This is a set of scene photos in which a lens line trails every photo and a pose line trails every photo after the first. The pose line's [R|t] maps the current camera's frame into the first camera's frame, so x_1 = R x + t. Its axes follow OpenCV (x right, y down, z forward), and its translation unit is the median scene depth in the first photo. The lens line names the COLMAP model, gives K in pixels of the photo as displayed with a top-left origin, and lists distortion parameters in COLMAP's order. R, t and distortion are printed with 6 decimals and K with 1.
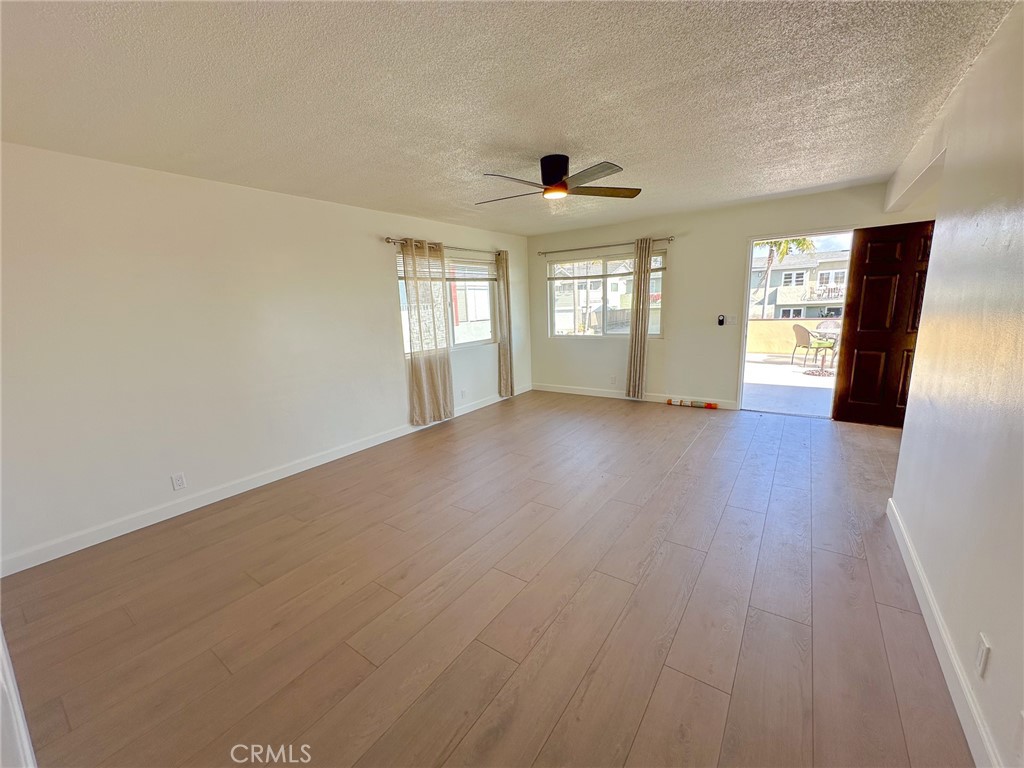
lens RADIAL K [[409.9, 0, 510.5], [0, 409.9, 385.1], [0, 0, 1]] dist [-0.001938, 0.000427]
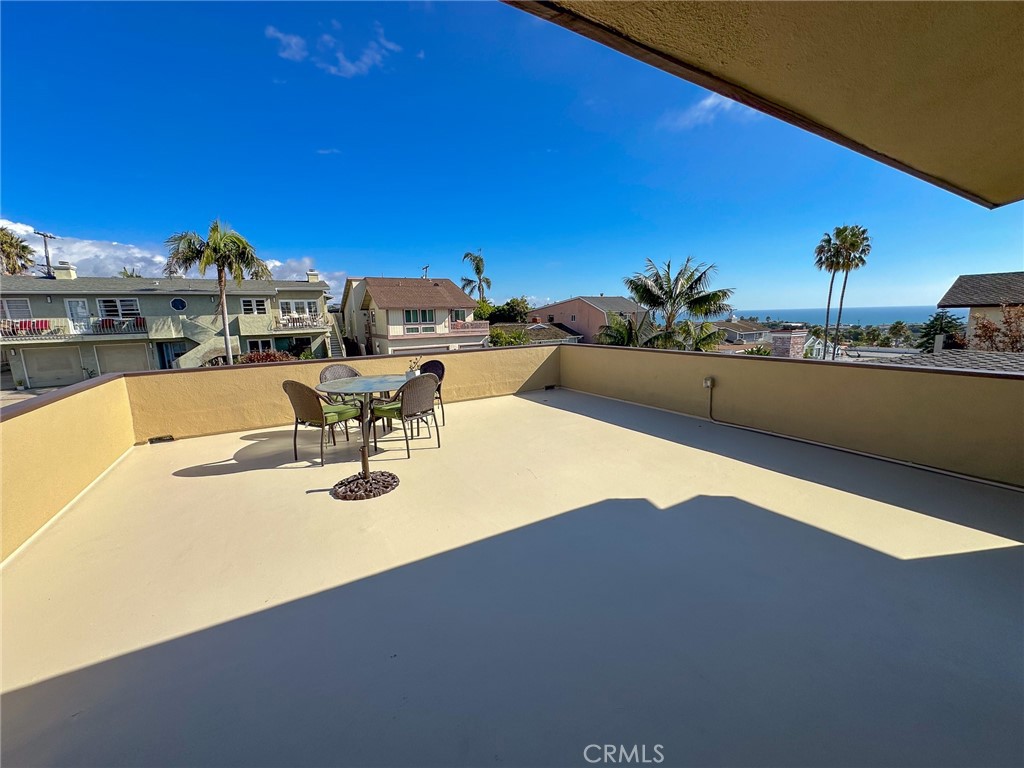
lens RADIAL K [[409.9, 0, 513.5], [0, 409.9, 386.6], [0, 0, 1]] dist [-0.001938, 0.000427]
pose [[0.408526, -0.123363, 0.904372, 0.382498], [0.184722, 0.981496, 0.050441, -0.119143], [-0.893859, 0.146451, 0.423754, 0.579583]]
